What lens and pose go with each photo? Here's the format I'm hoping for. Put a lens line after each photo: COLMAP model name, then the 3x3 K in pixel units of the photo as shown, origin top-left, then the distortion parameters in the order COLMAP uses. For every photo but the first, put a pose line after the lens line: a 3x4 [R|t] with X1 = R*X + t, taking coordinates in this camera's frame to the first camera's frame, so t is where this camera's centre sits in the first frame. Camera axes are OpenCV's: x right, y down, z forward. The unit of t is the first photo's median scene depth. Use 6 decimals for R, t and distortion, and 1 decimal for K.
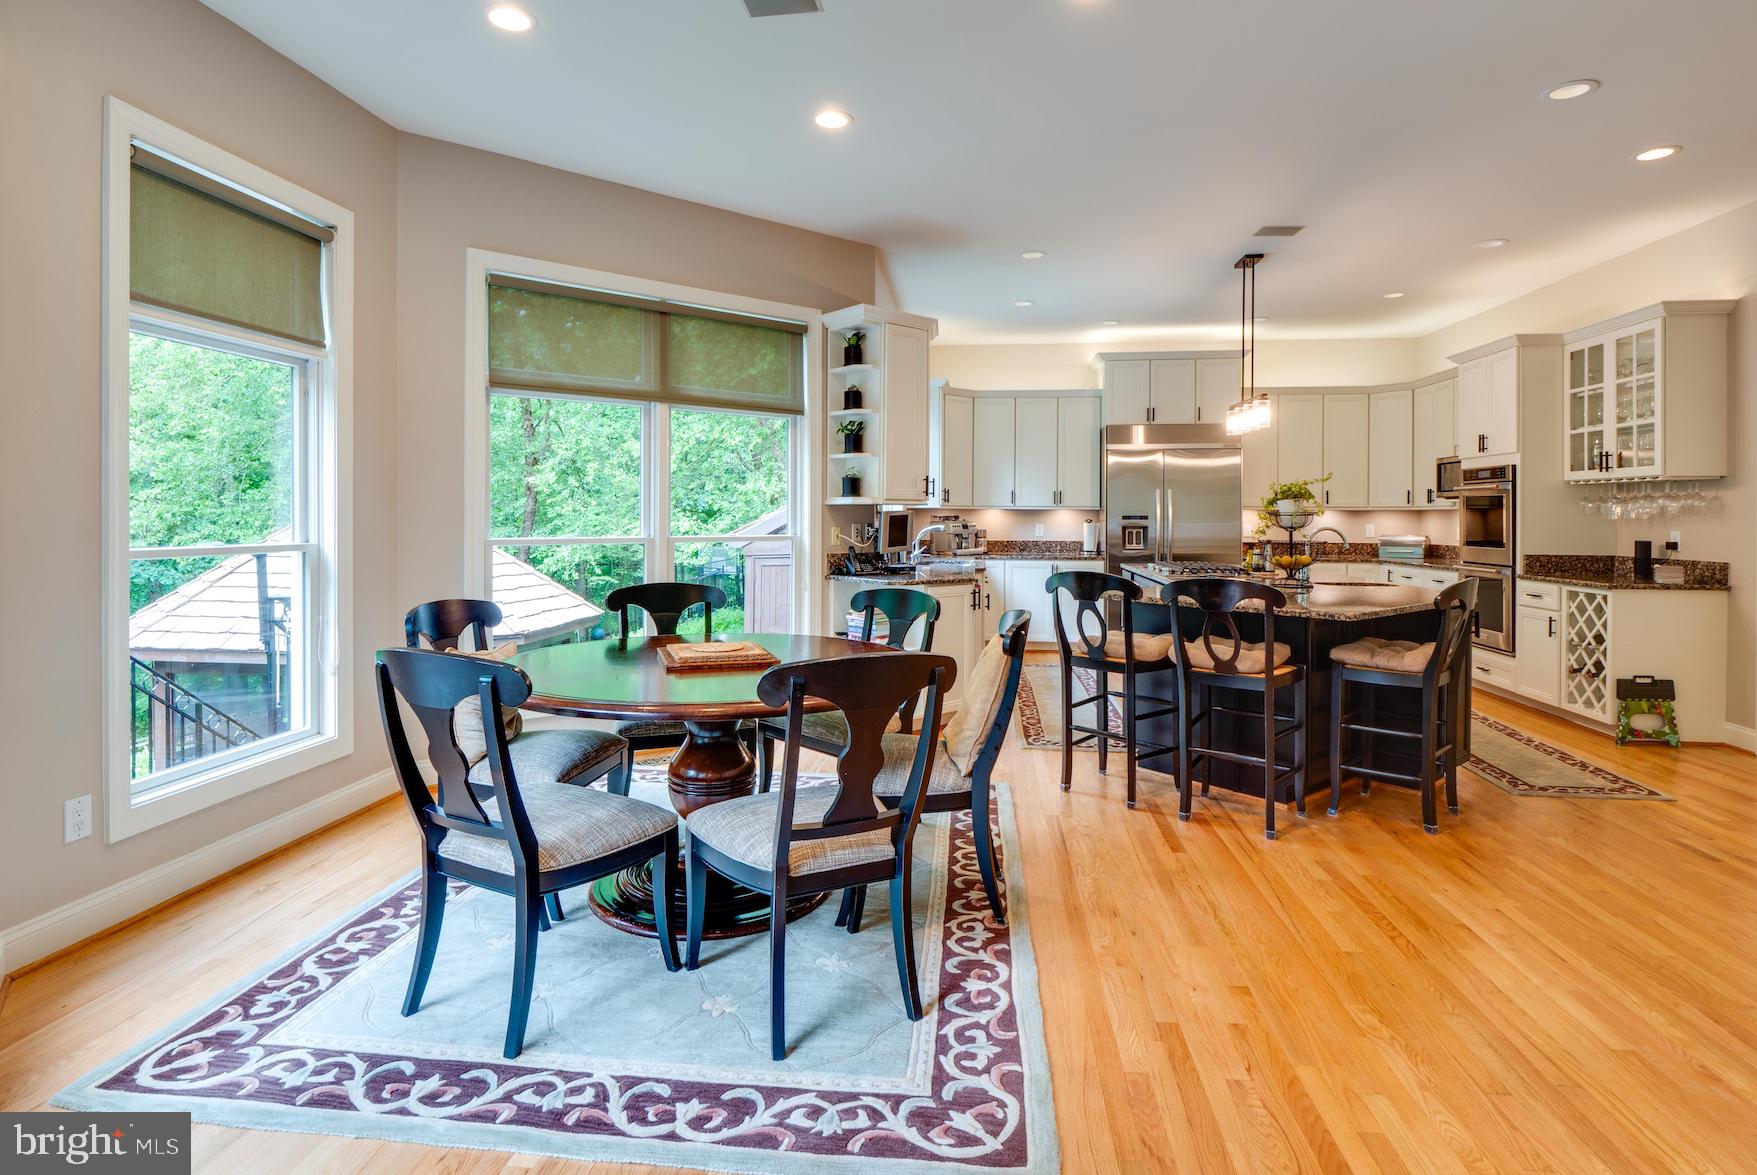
lens RADIAL K [[913.4, 0, 878.7], [0, 913.4, 517.1], [0, 0, 1]] dist [-0.004437, -0.001687]
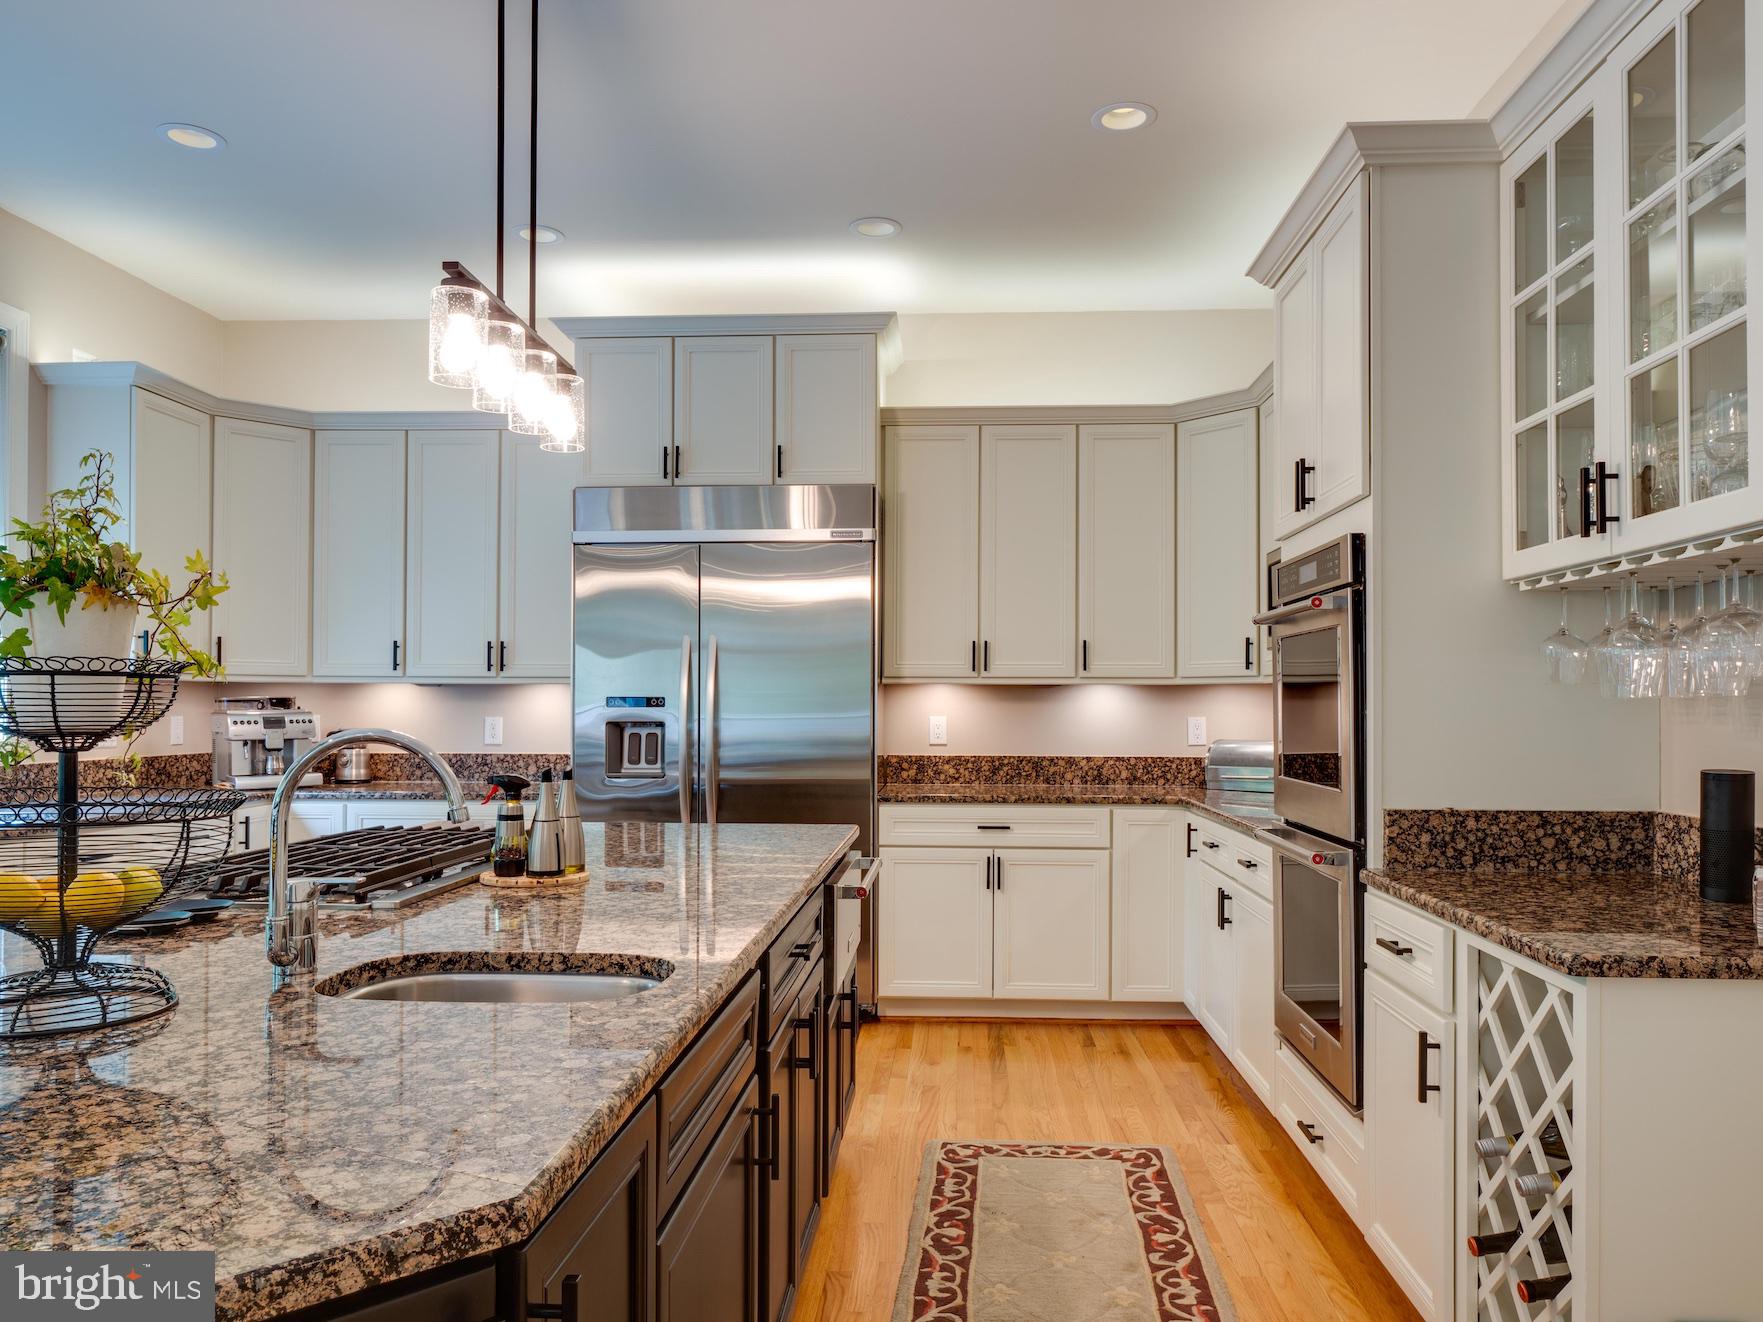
lens RADIAL K [[1233.8, 0, 885.9], [0, 1233.8, 690.8], [0, 0, 1]] dist [0.002886, 0.000245]
pose [[0.998213, -0.000145, 0.059756, 0.526622], [0.000953, 0.999908, -0.013499, 0.005056], [-0.059749, 0.013532, 0.998122, 0.596447]]
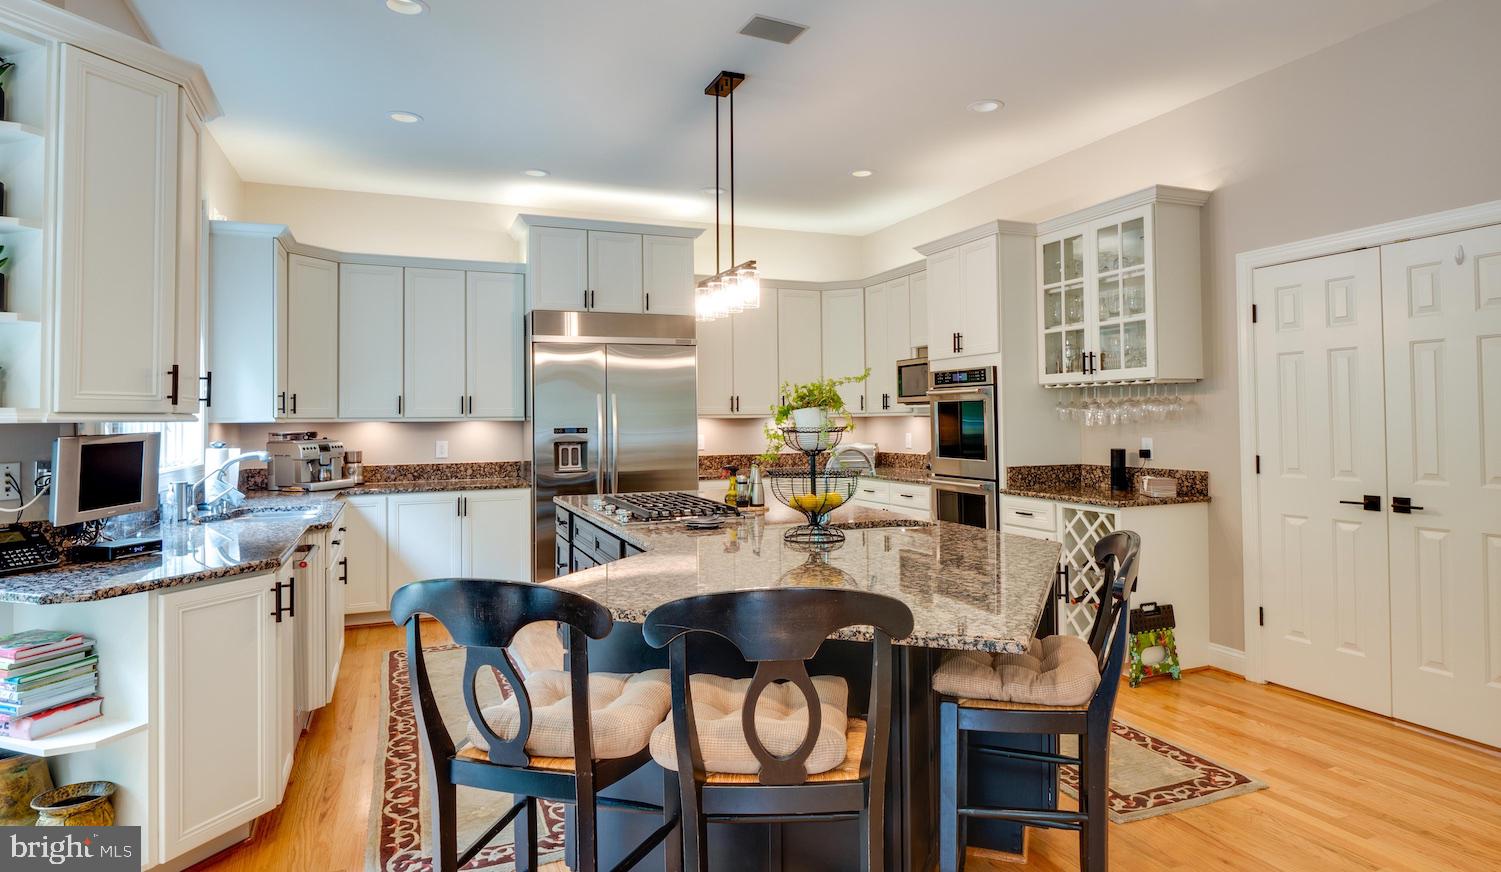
lens RADIAL K [[856.1, 0, 791.8], [0, 856.1, 401.5], [0, 0, 1]] dist [0.004509, -0.012416]
pose [[0.859452, -0.003042, 0.511207, 0.101571], [0.015536, 0.999676, -0.020171, -0.009428], [-0.510980, 0.025278, 0.859221, 0.401400]]
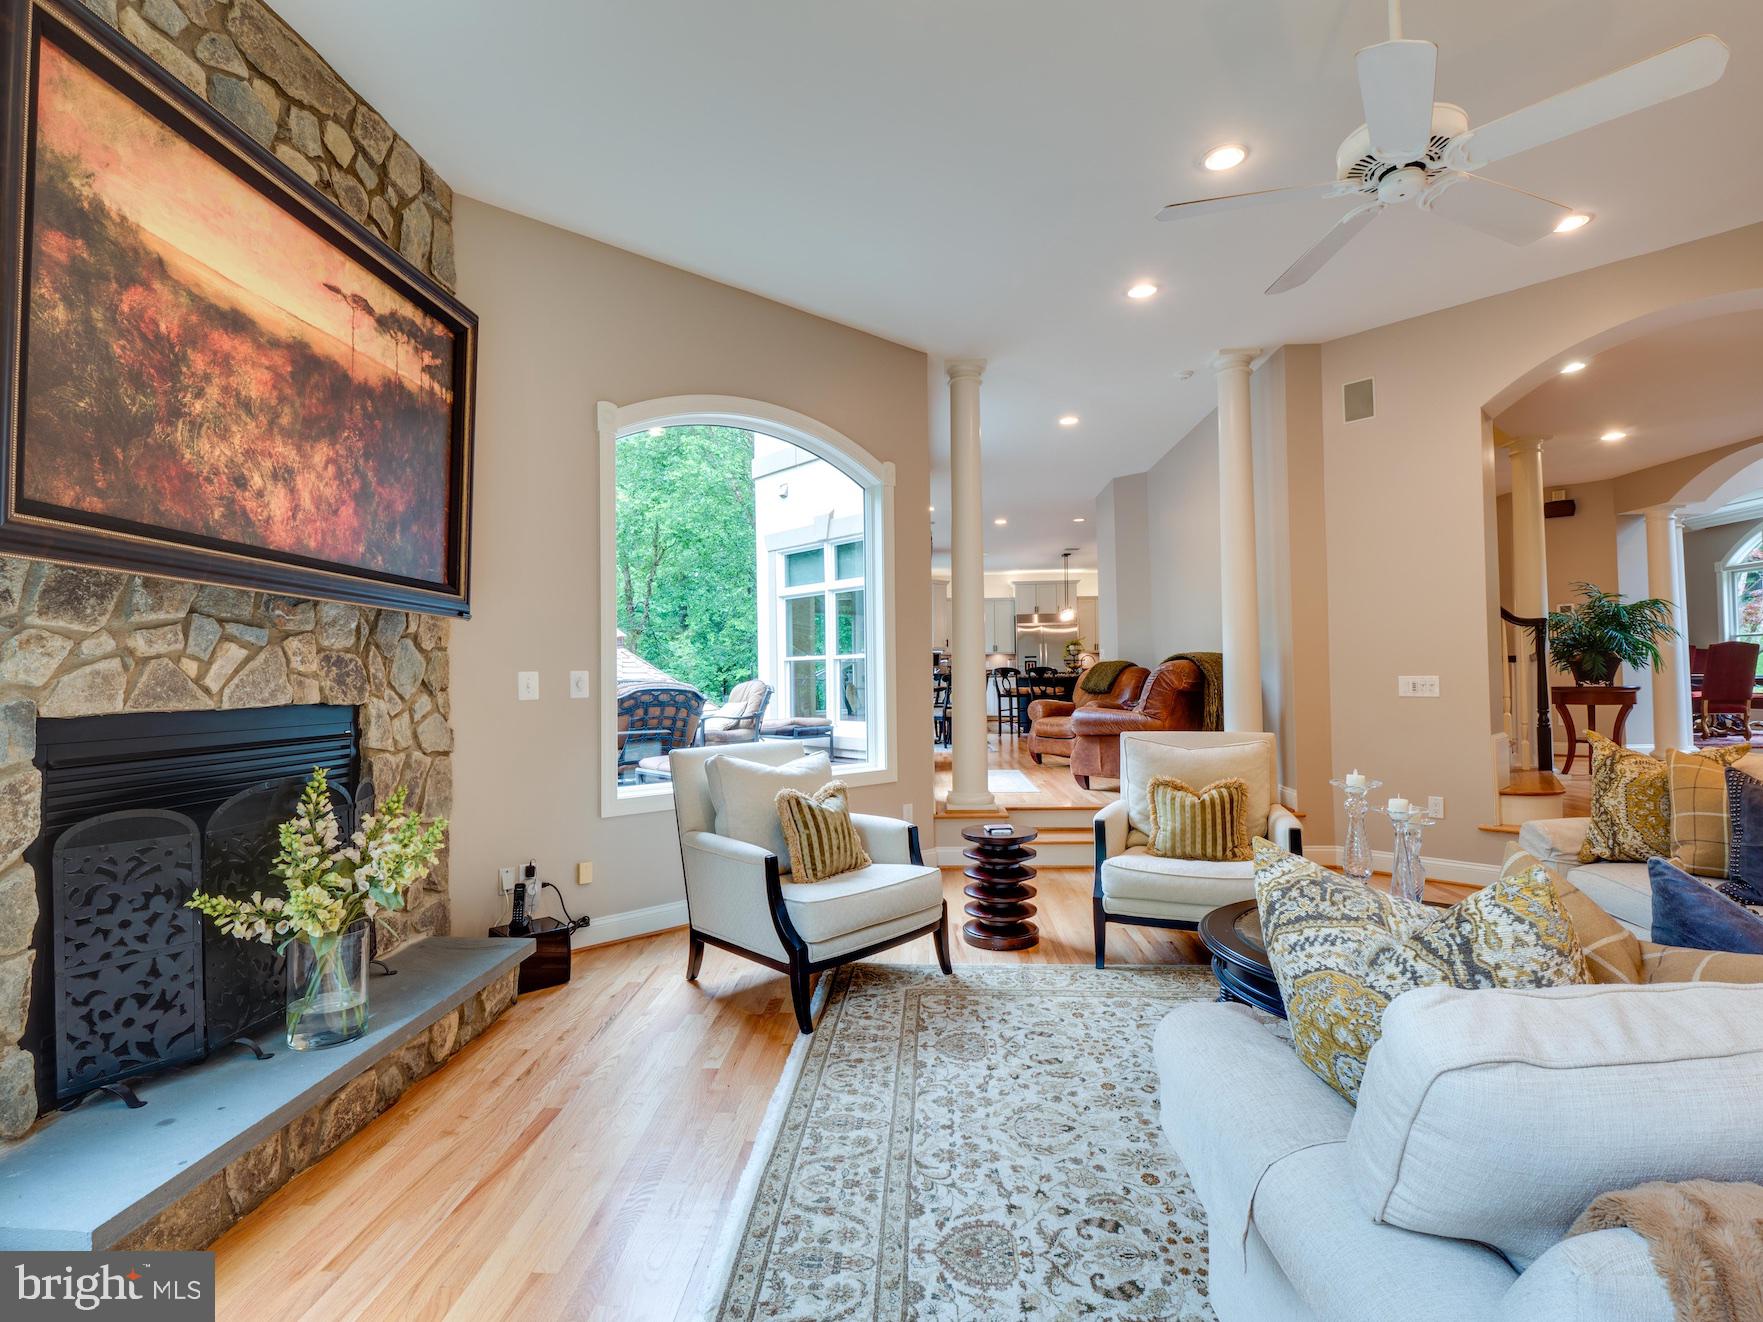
lens RADIAL K [[860.3, 0, 881.5], [0, 860.3, 661.0], [0, 0, 1]] dist [-0.015671, 0.000322]
pose [[0.997849, -0.018232, 0.062964, -0.292319], [0.019506, 0.999616, -0.019672, 0.062796], [-0.062582, 0.020858, 0.997822, -1.471401]]
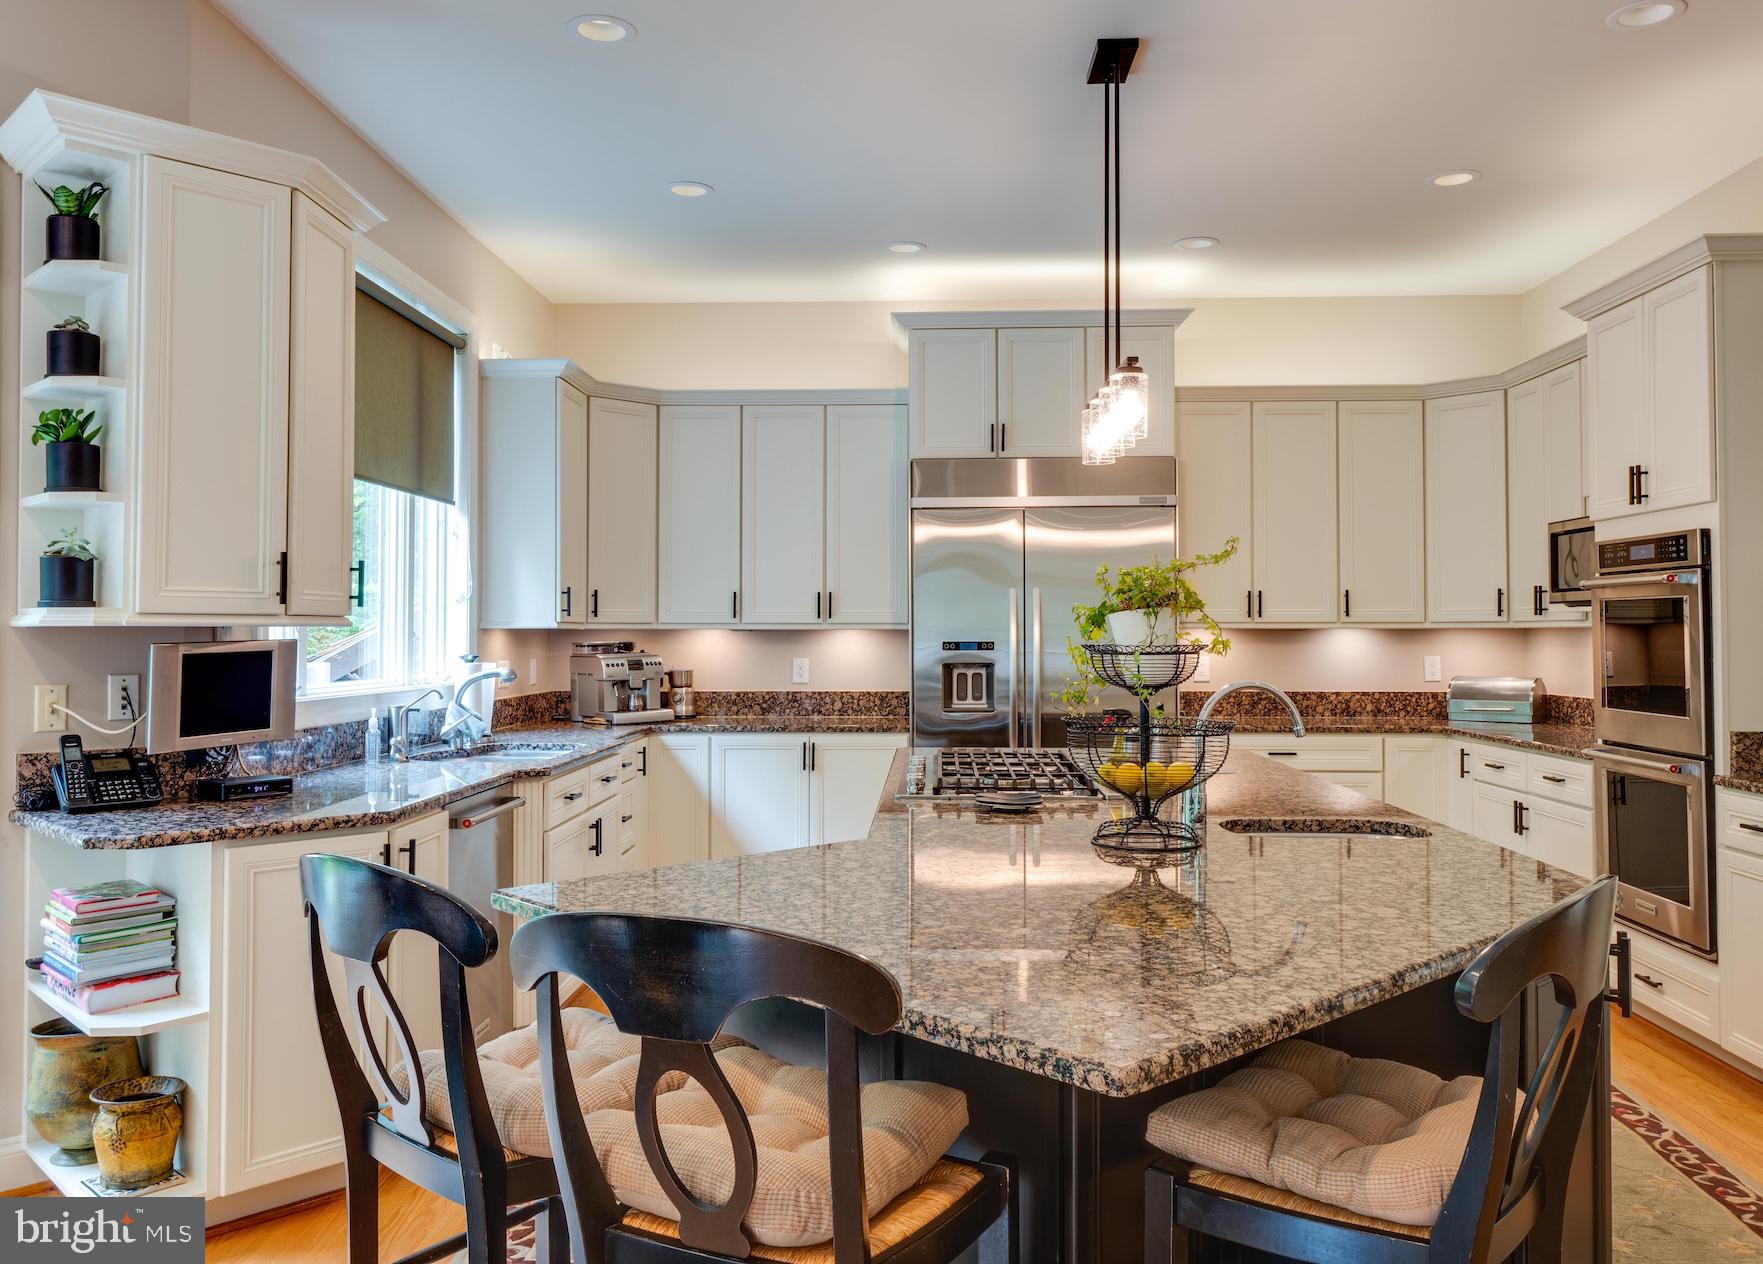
lens RADIAL K [[1372.3, 0, 878.3], [0, 1372.3, 600.7], [0, 0, 1]] dist [0.007323, 0.000023]
pose [[0.997158, -0.003048, 0.075282, 0.255226], [0.004919, 0.999683, -0.024678, -0.008250], [-0.075183, 0.024978, 0.996857, 0.378412]]
